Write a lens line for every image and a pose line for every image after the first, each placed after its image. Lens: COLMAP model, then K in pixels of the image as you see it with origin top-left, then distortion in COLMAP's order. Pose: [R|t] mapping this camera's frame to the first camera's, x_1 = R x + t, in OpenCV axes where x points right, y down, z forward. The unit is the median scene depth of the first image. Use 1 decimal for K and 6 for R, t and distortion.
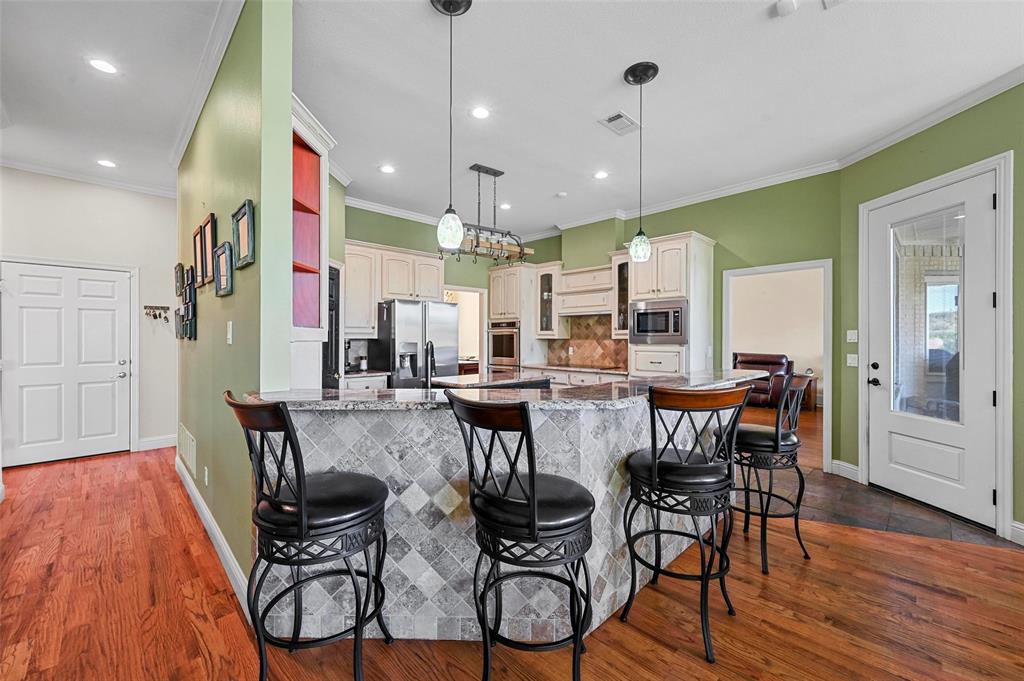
lens RADIAL K [[409.1, 0, 510.8], [0, 409.1, 339.0], [0, 0, 1]] dist [0.000808, 0.000253]
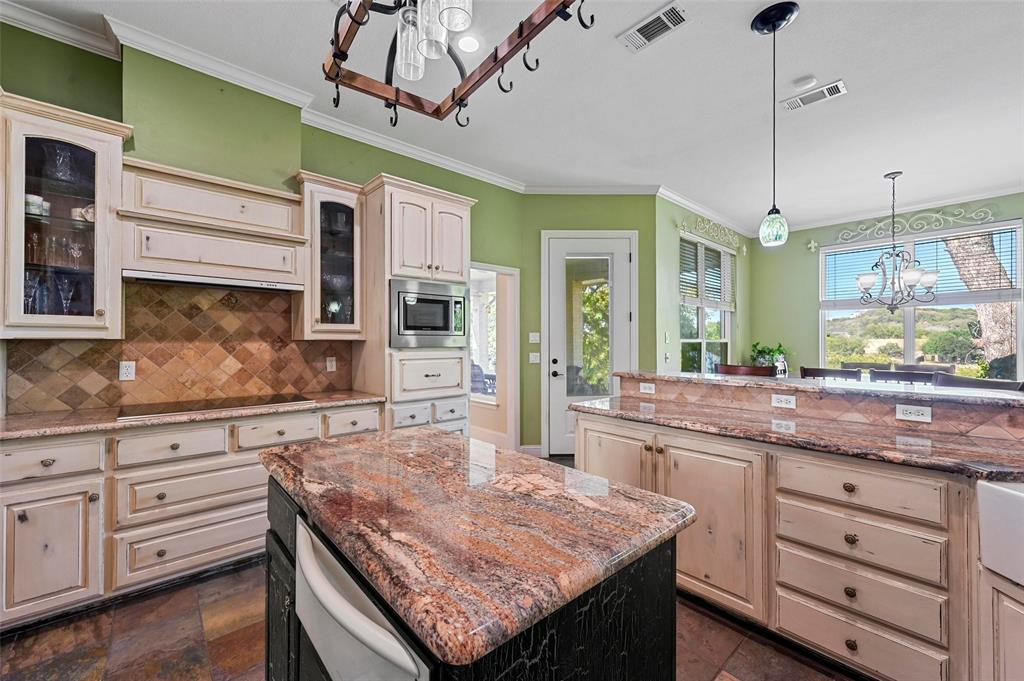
lens RADIAL K [[409.1, 0, 509.1], [0, 409.1, 339.6], [0, 0, 1]] dist [0.000808, 0.000253]
pose [[0.052117, 0.001906, 0.998639, -0.296362], [0.000999, 0.999998, -0.001961, 0.000836], [-0.998640, 0.001100, 0.052115, 0.823302]]
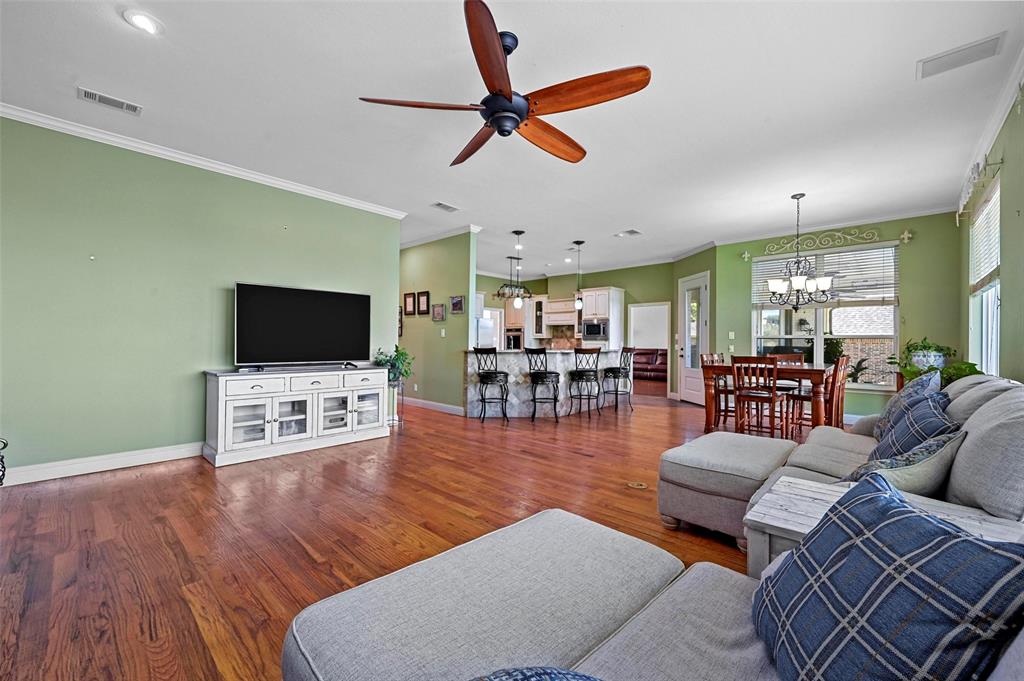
lens RADIAL K [[409.1, 0, 510.6], [0, 409.1, 342.6], [0, 0, 1]] dist [0.000808, 0.000253]
pose [[0.998800, 0.004768, 0.048752, -0.158763], [-0.004778, 0.999989, 0.000080, 0.025132], [-0.048751, -0.000313, 0.998811, -0.991782]]
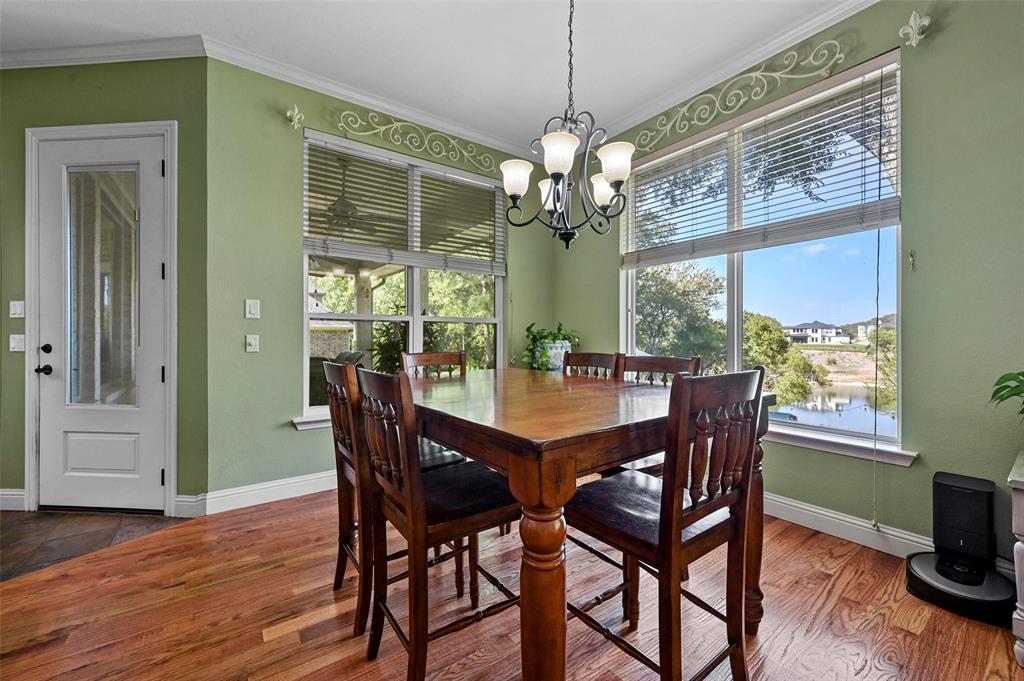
lens RADIAL K [[409.1, 0, 509.2], [0, 409.1, 336.0], [0, 0, 1]] dist [0.000808, 0.000253]
pose [[0.154077, 0.002064, 0.988057, 0.210503], [0.001522, 0.999996, -0.002326, 0.035073], [-0.988058, 0.001863, 0.154073, 0.032144]]
